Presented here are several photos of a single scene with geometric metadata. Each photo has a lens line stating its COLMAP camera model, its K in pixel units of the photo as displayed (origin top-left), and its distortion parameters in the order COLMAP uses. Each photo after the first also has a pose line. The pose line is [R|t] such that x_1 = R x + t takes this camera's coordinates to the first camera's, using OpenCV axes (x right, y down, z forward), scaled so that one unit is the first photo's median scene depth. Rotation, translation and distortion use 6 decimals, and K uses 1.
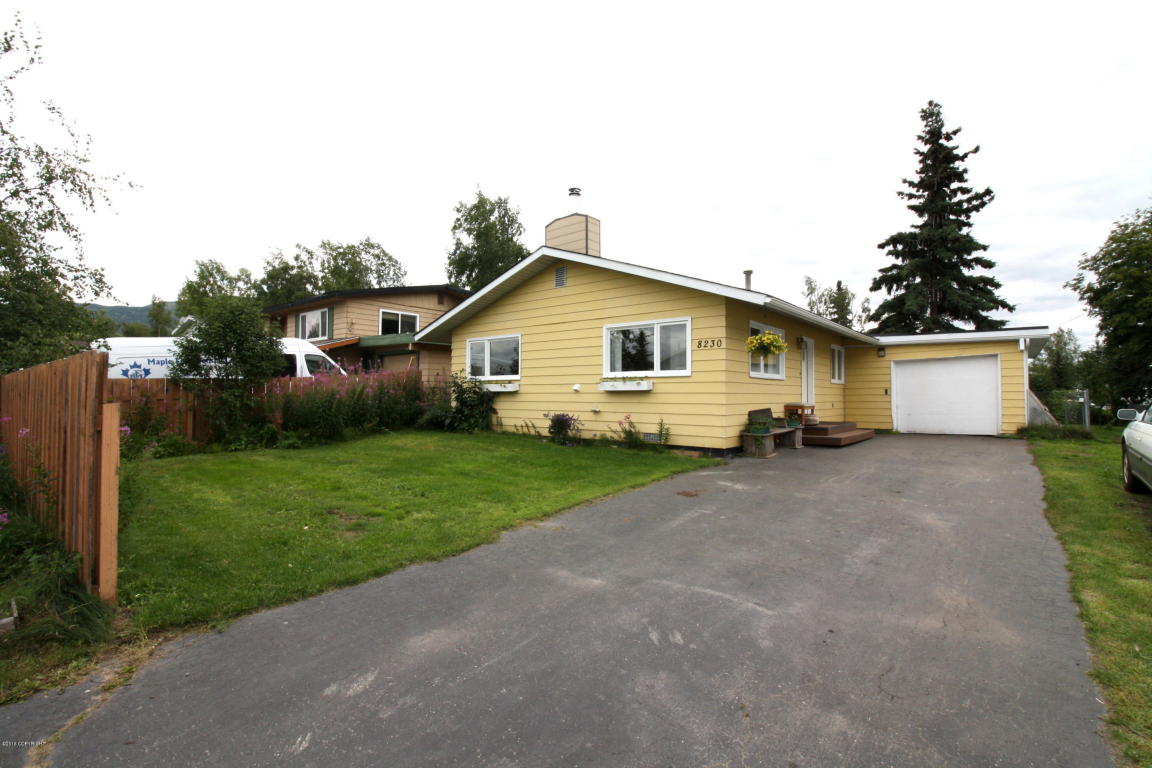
lens RADIAL K [[532.7, 0, 585.4], [0, 532.7, 384.8], [0, 0, 1]] dist [-0.007543, -0.008265]
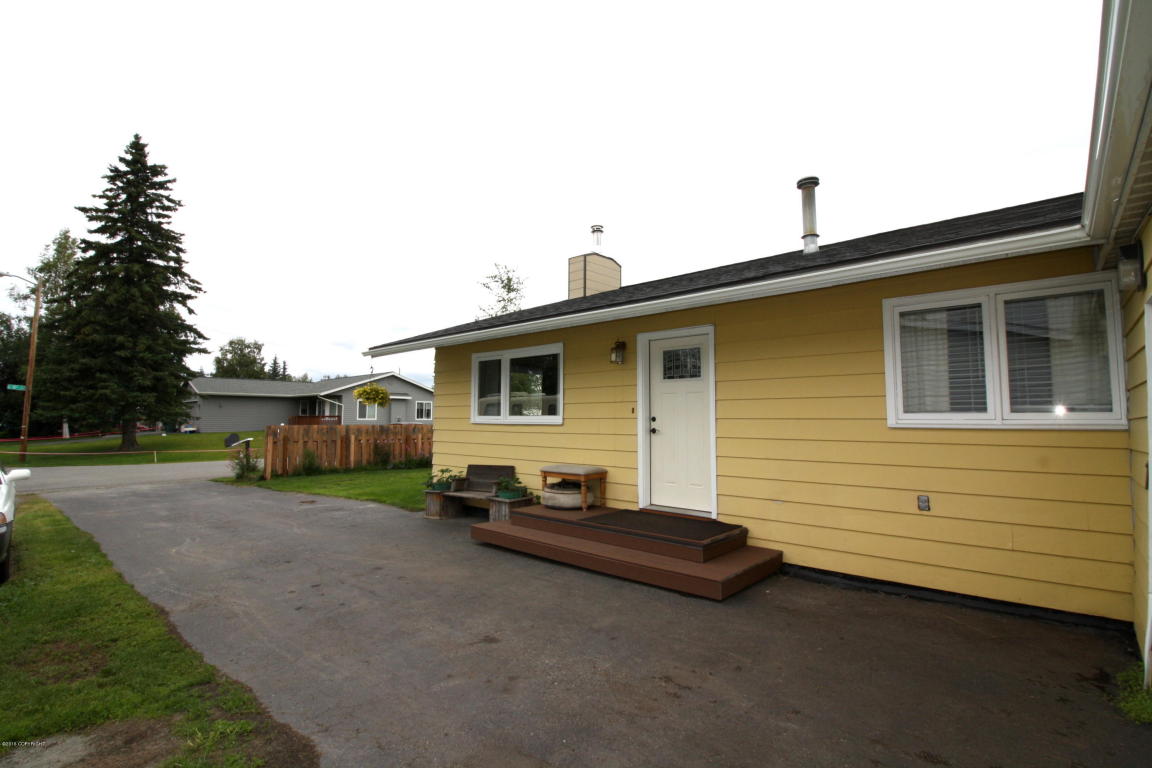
lens RADIAL K [[532.7, 0, 578.6], [0, 532.7, 384.1], [0, 0, 1]] dist [-0.007543, -0.008265]
pose [[-0.055871, -0.072952, -0.995769, 0.810334], [0.014898, 0.997155, -0.073890, -0.008890], [0.998327, -0.018963, -0.054625, 0.873558]]
